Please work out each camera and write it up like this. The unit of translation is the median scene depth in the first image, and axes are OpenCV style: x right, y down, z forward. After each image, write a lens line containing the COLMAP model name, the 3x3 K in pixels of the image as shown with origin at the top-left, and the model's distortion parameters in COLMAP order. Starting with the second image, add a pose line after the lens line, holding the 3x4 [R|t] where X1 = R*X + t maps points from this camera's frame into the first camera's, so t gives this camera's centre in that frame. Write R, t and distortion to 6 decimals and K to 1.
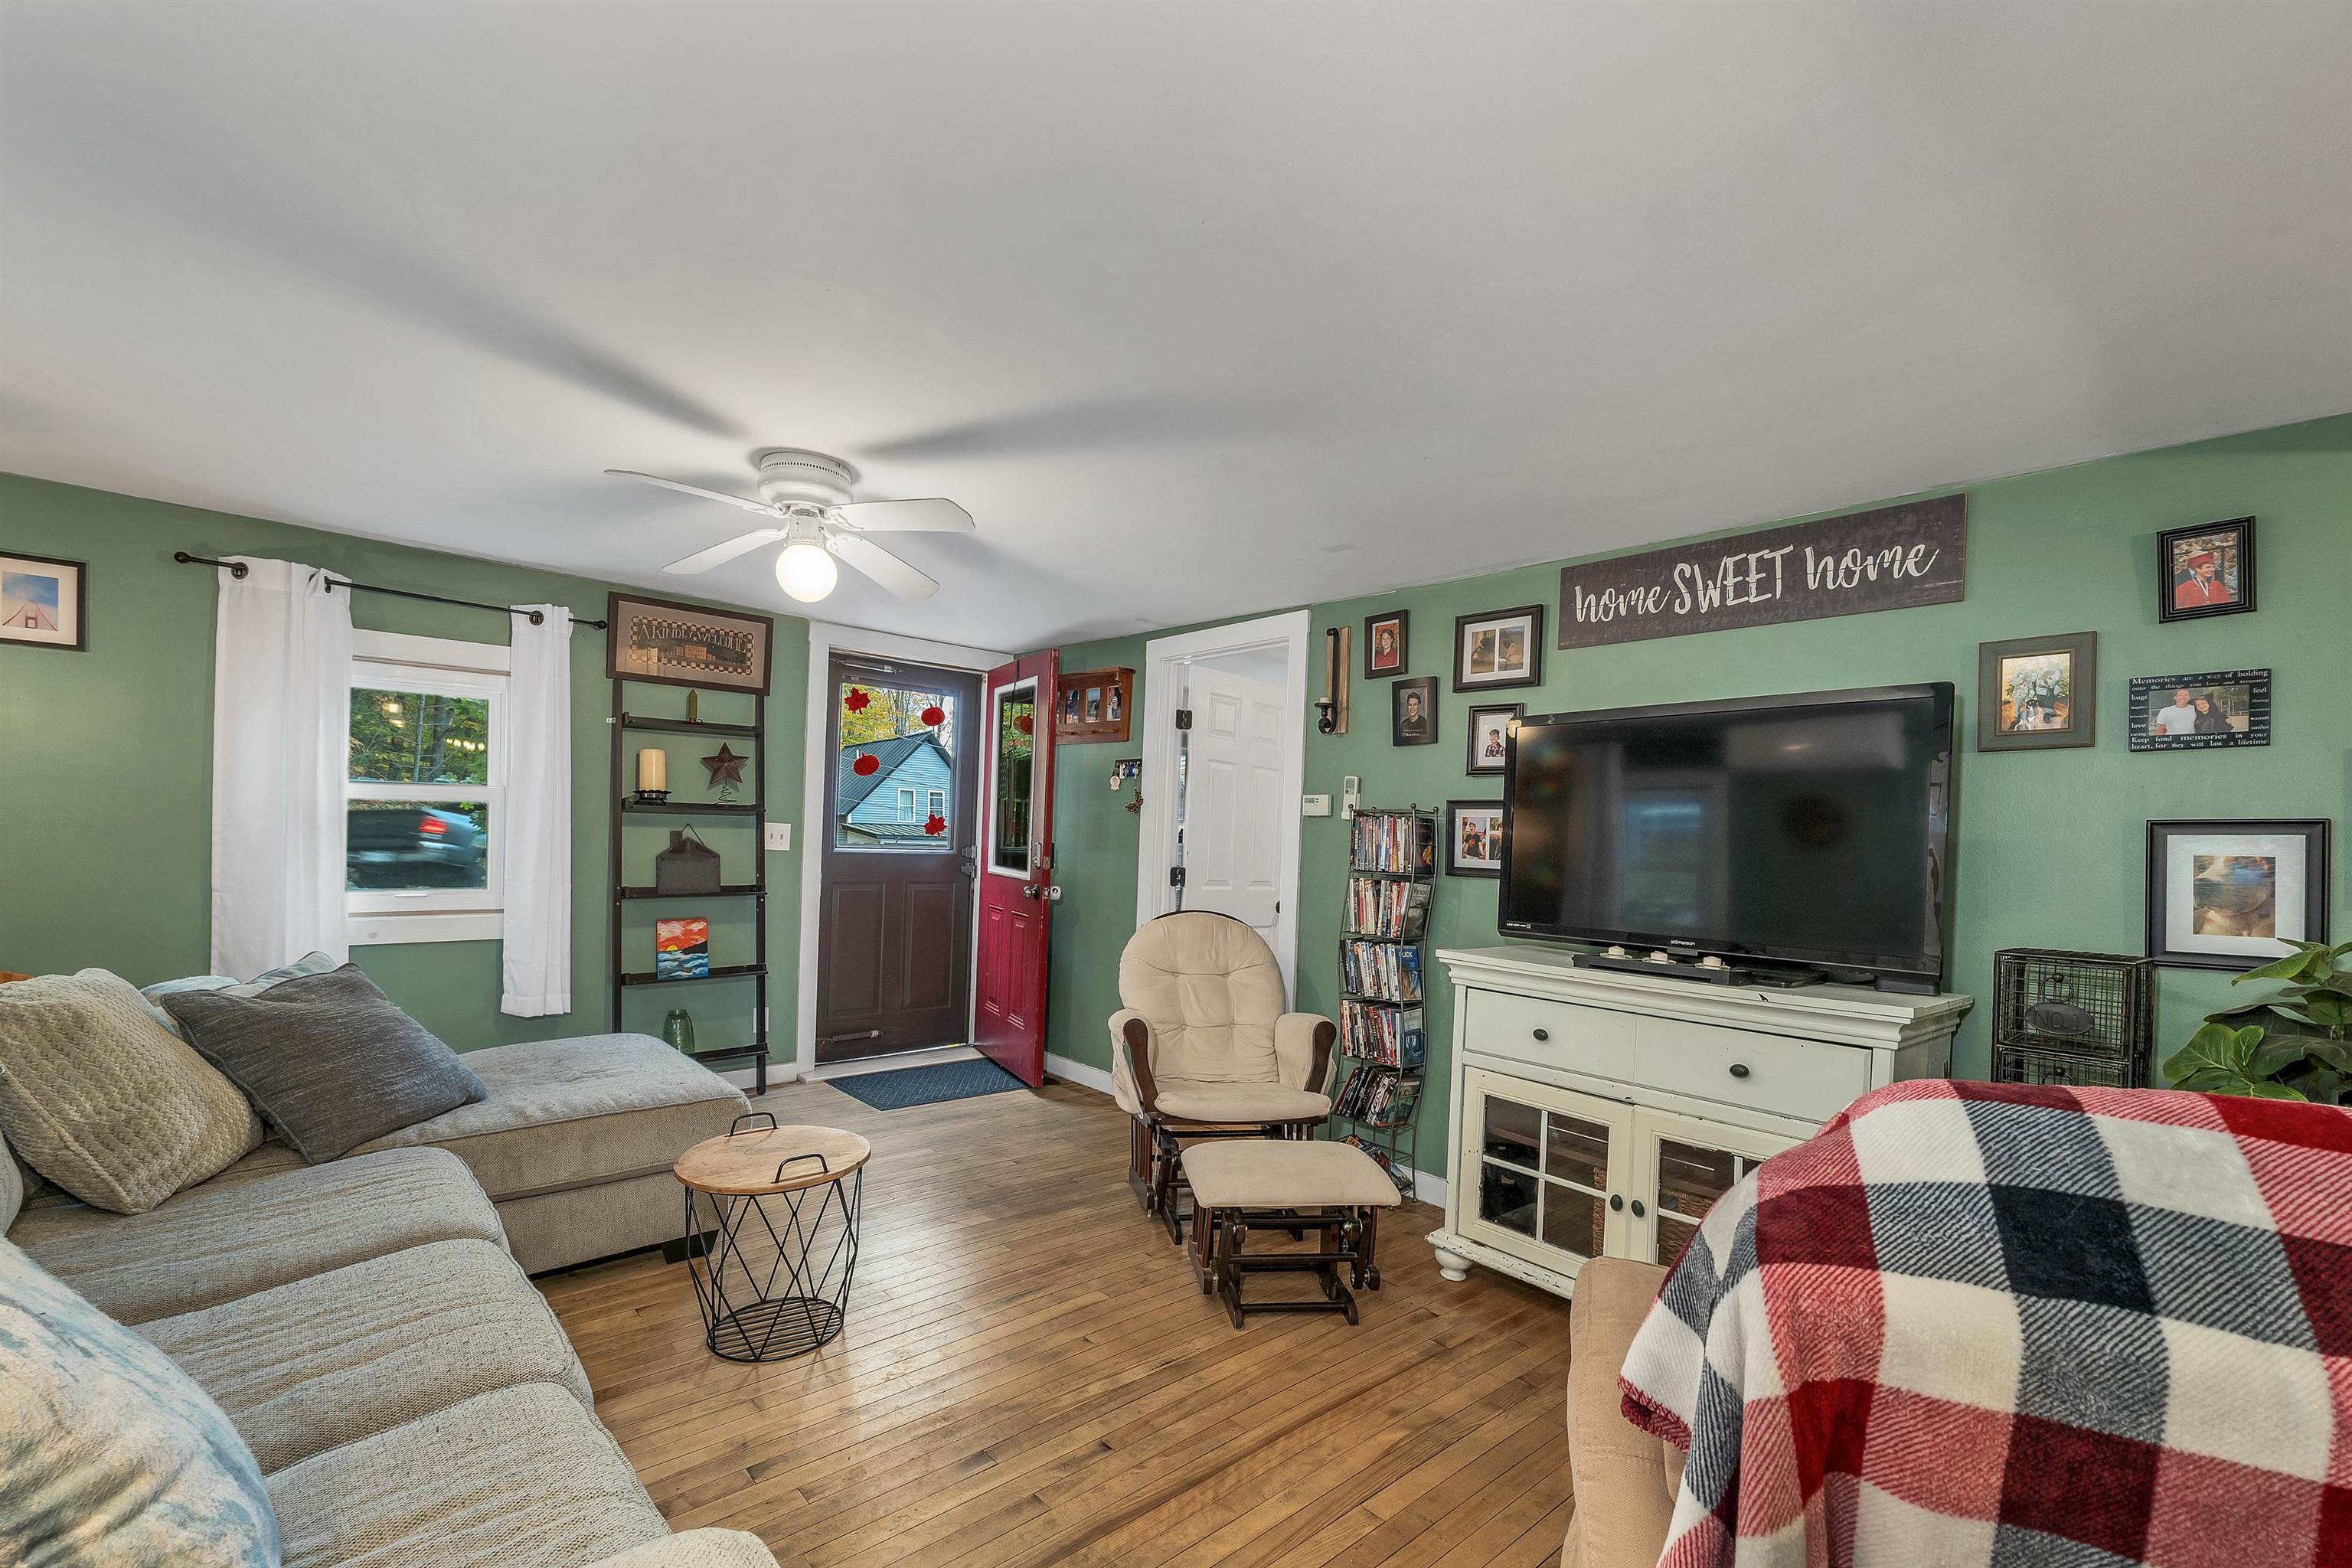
lens RADIAL K [[1007.0, 0, 1178.5], [0, 1007.0, 843.5], [0, 0, 1]] dist [0.007572, 0.000116]
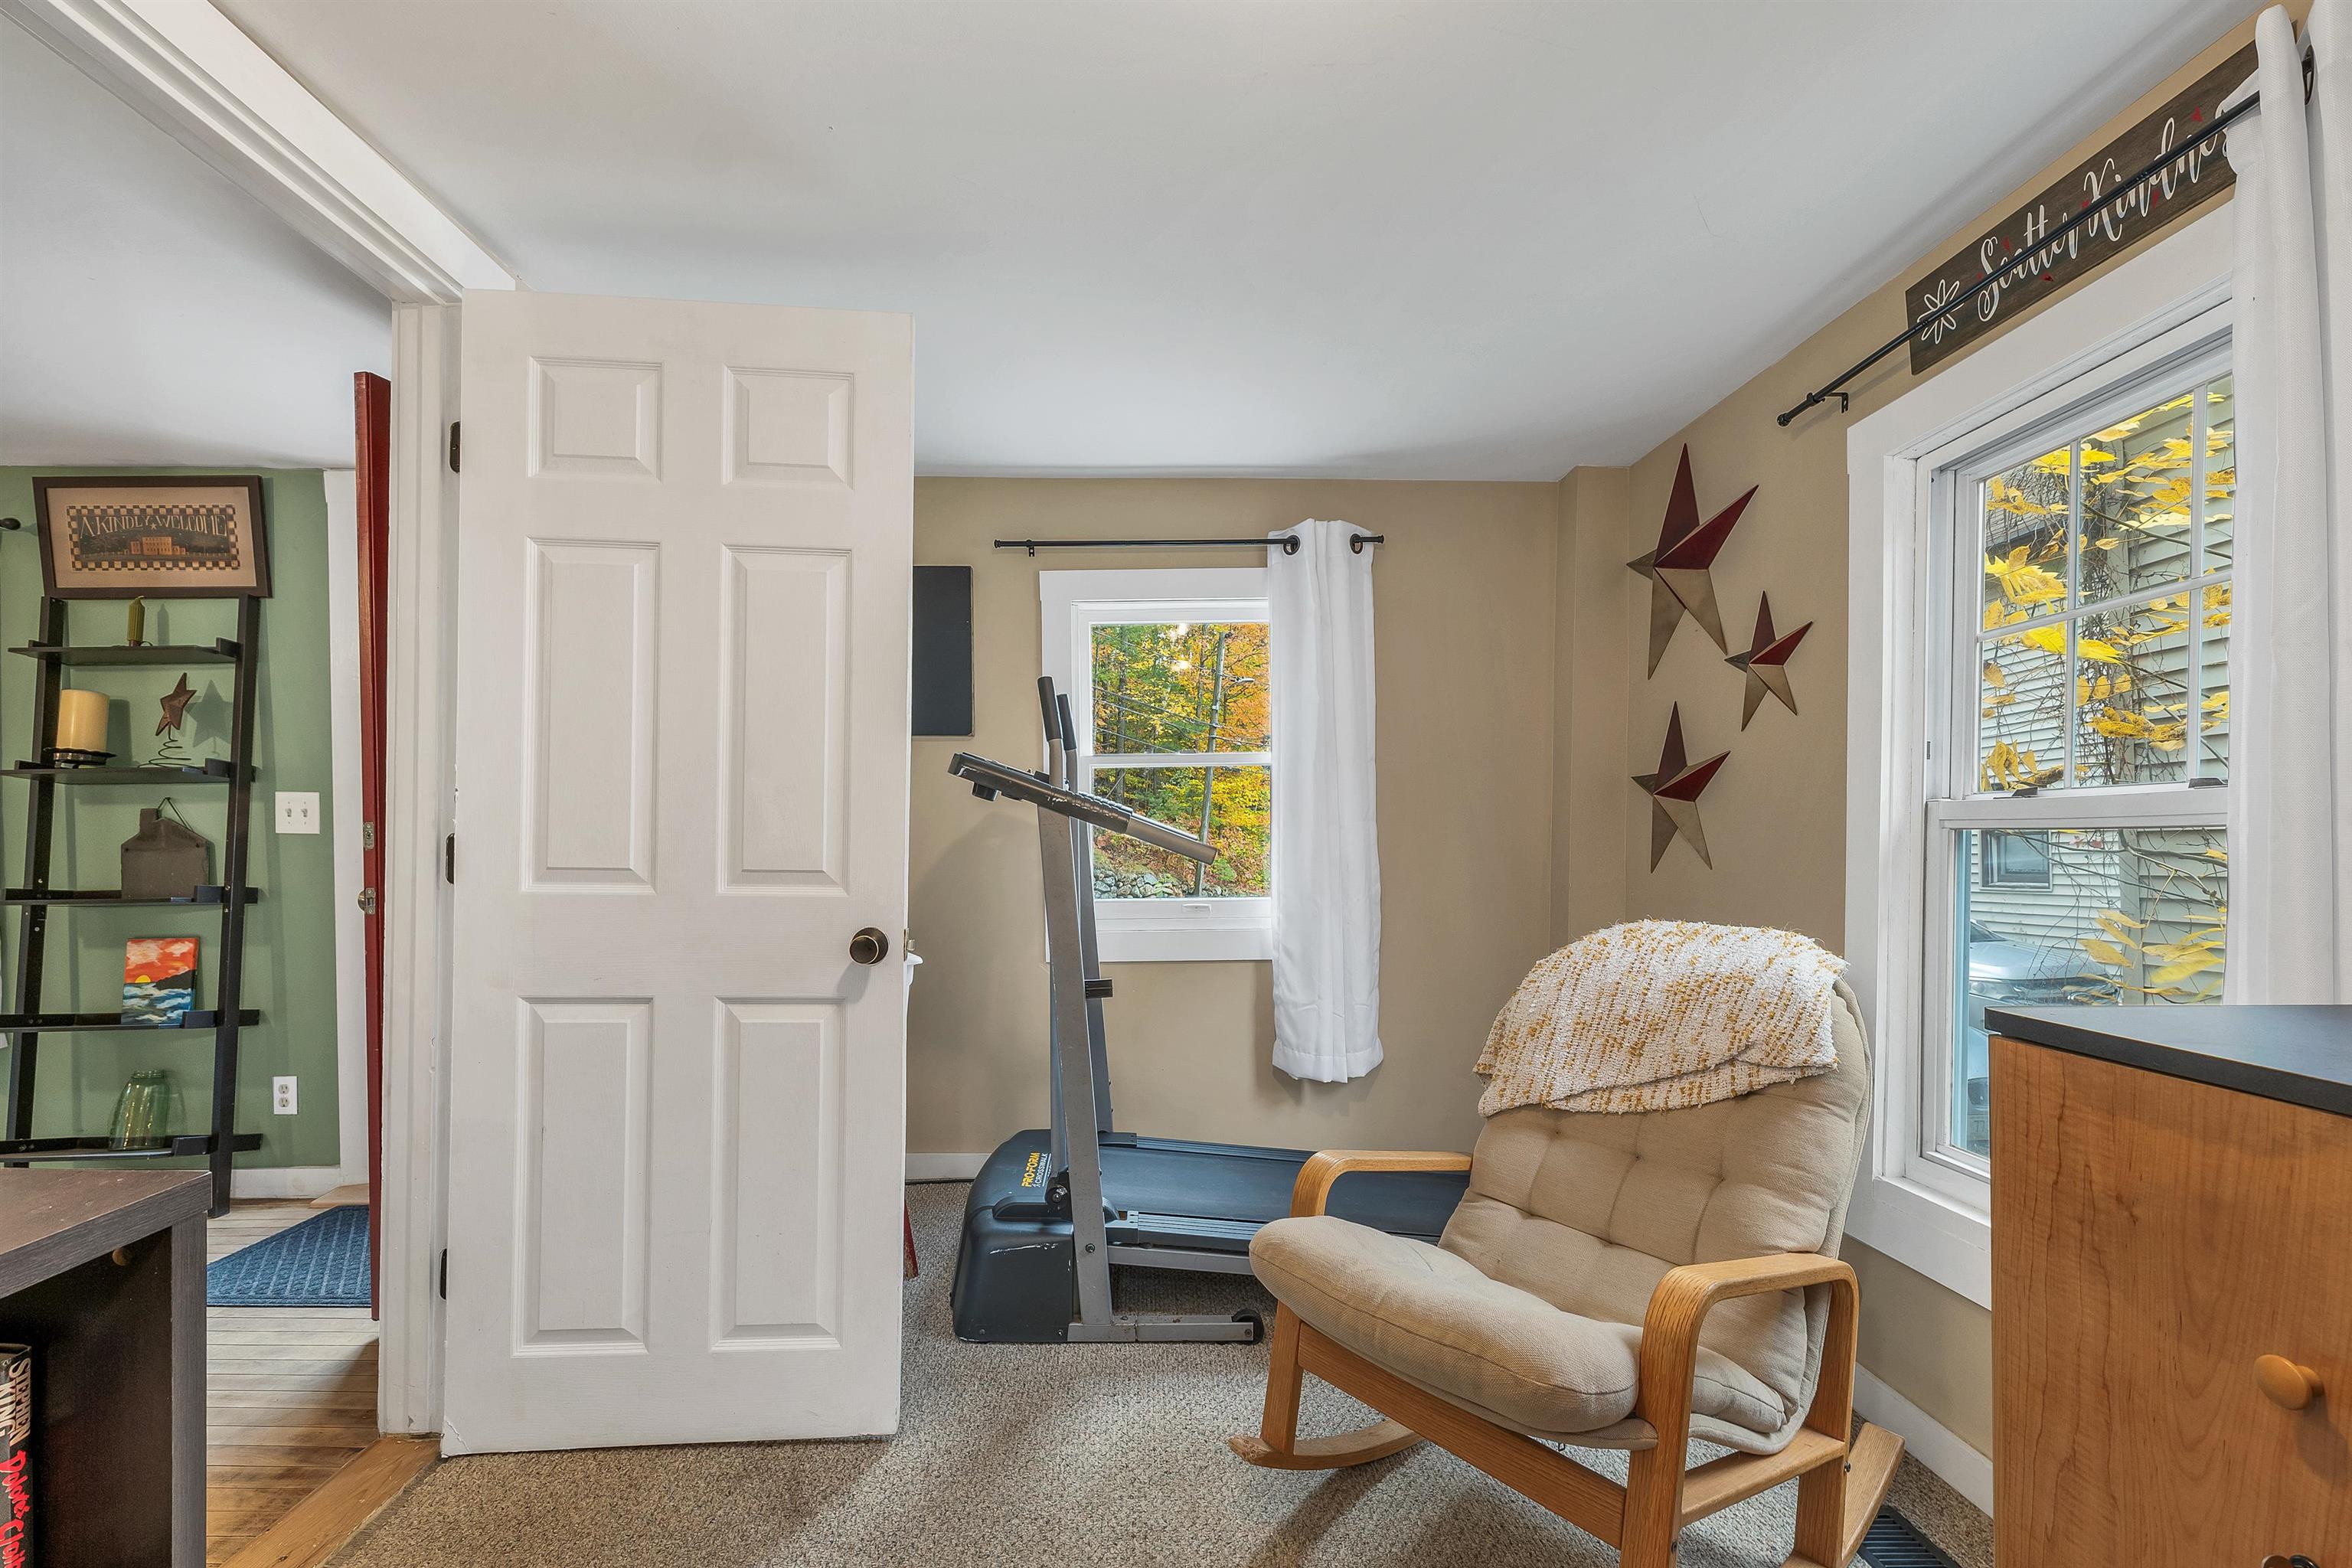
lens RADIAL K [[998.7, 0, 1140.7], [0, 998.7, 838.4], [0, 0, 1]] dist [0.003773, -0.000462]
pose [[0.734507, -0.034480, -0.677724, 0.477506], [0.032668, 0.999347, -0.015437, 0.040979], [0.677814, -0.010801, 0.735154, 0.978627]]
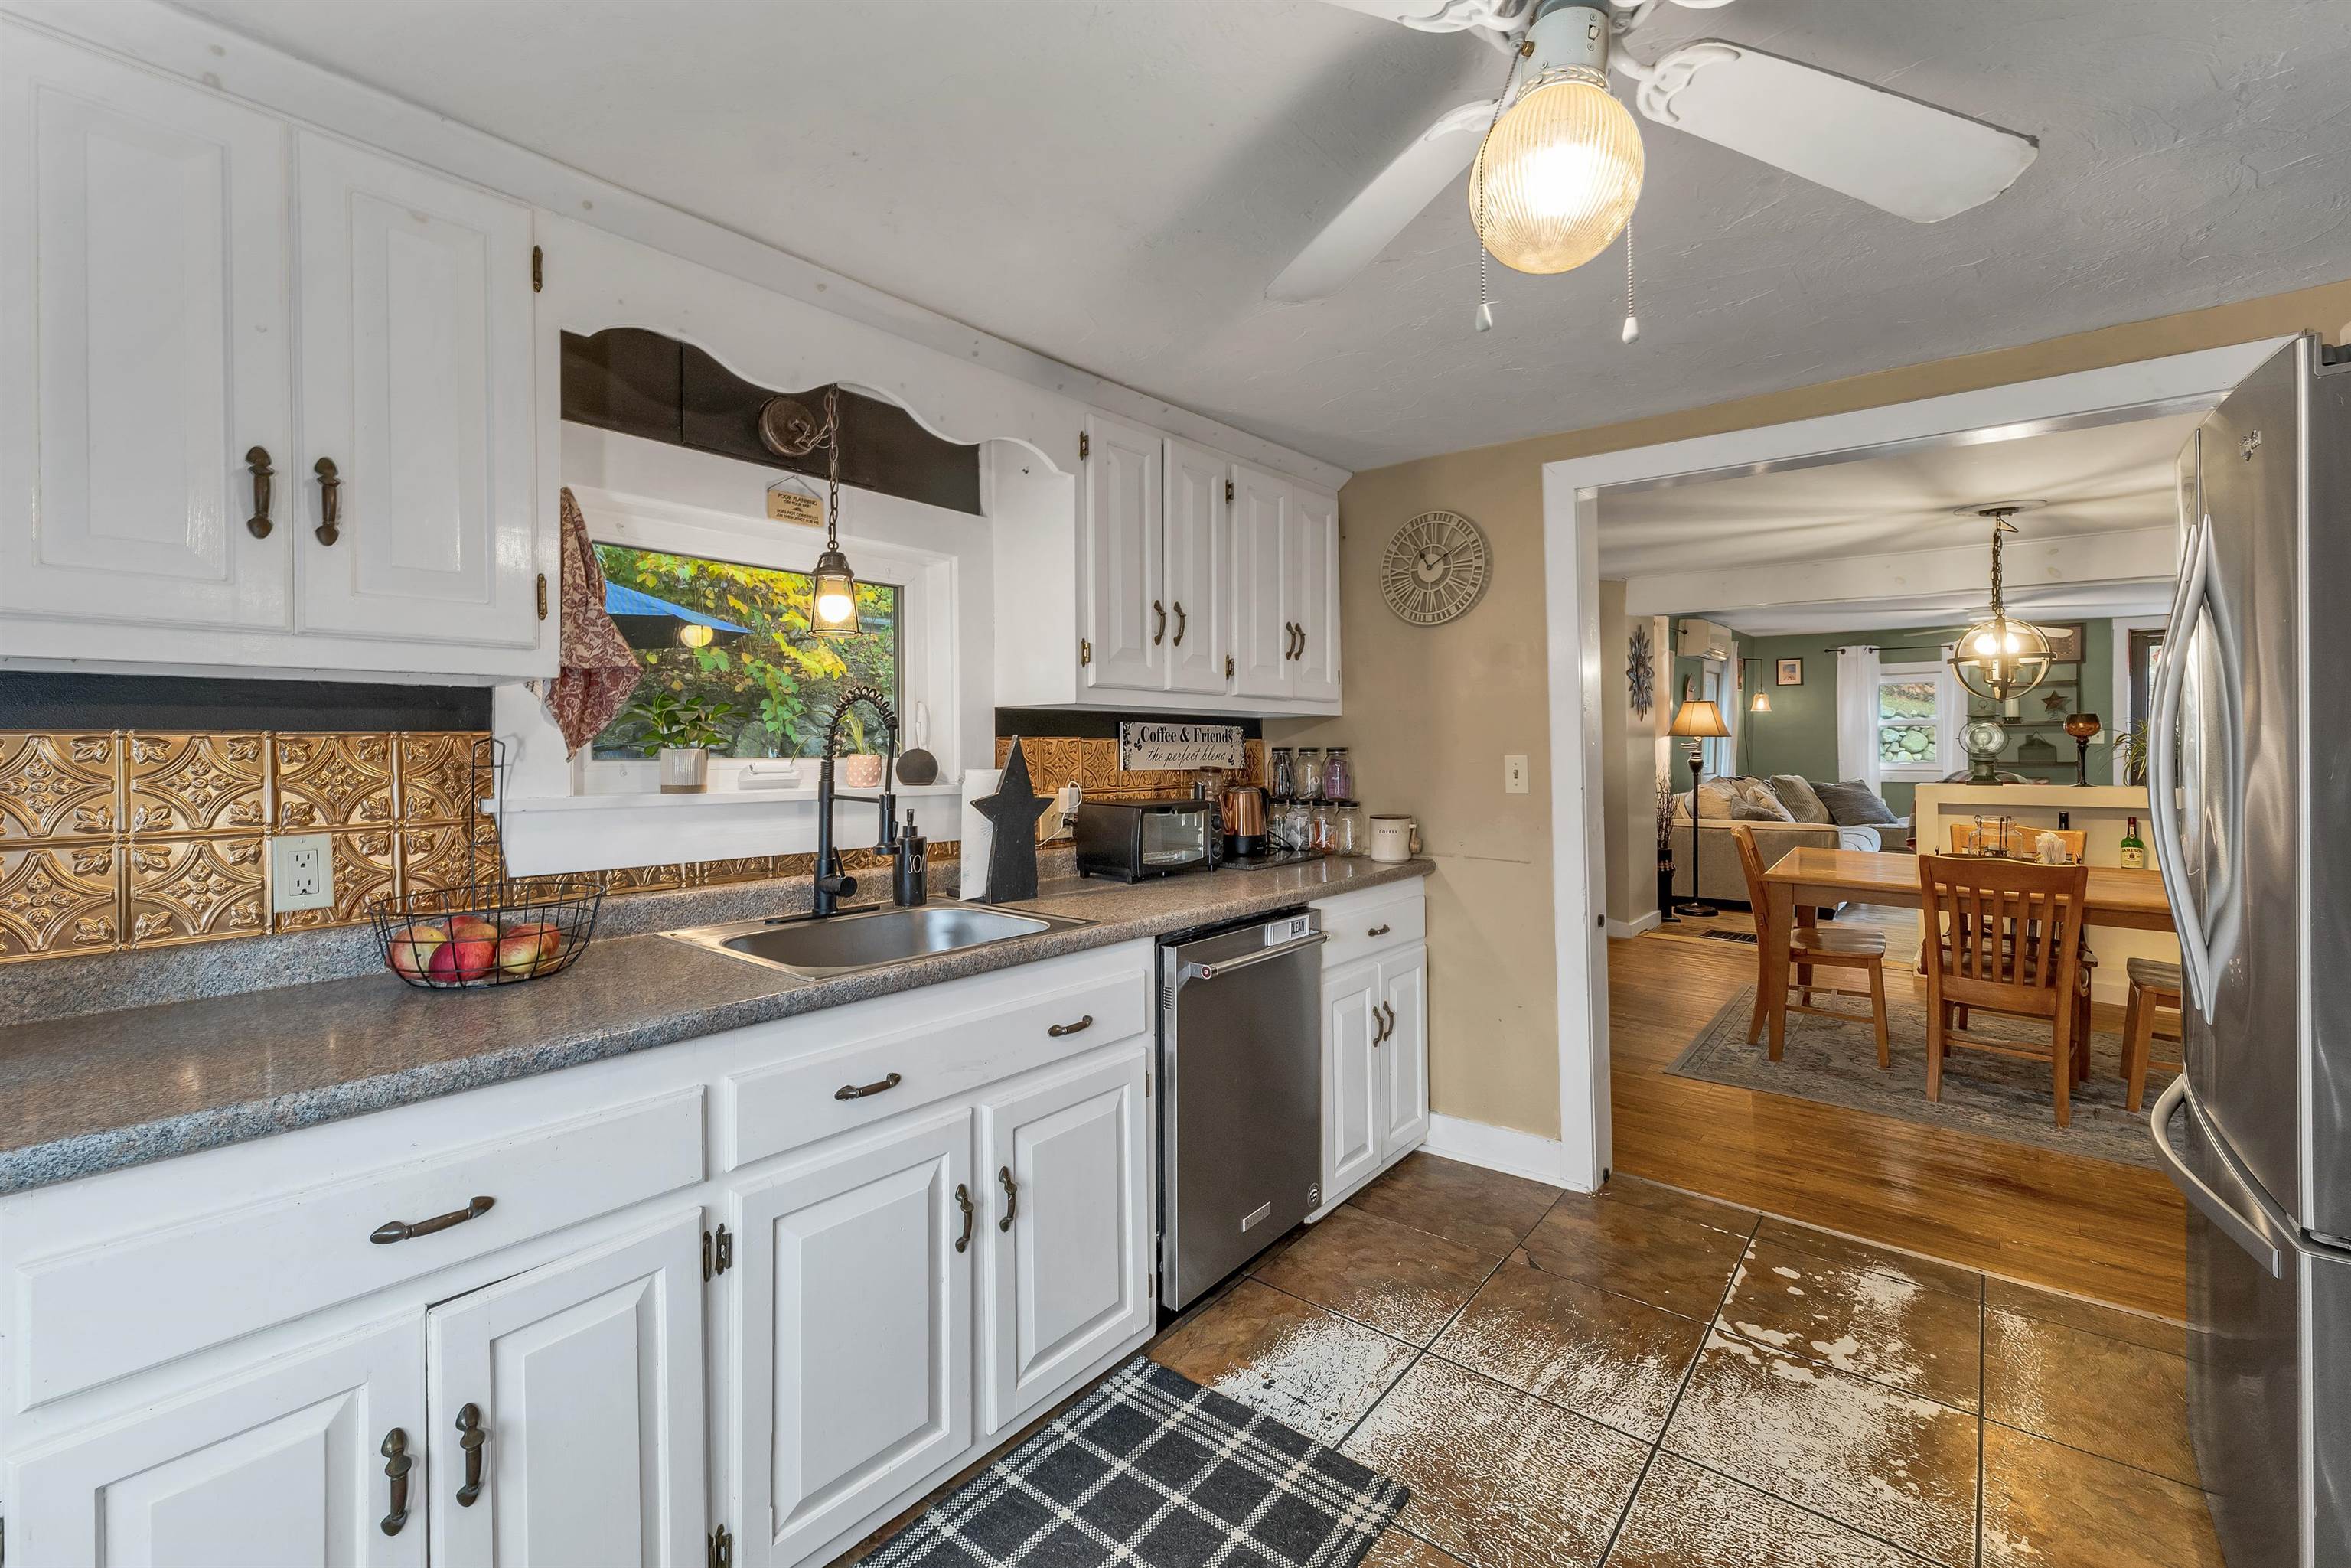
lens RADIAL K [[1000.2, 0, 1174.0], [0, 1000.2, 746.8], [0, 0, 1]] dist [0.001899, -0.000171]
pose [[0.143473, -0.020125, -0.989450, 1.316594], [0.014810, 0.999725, -0.018186, 0.023049], [0.989543, -0.012044, 0.143732, -1.059557]]
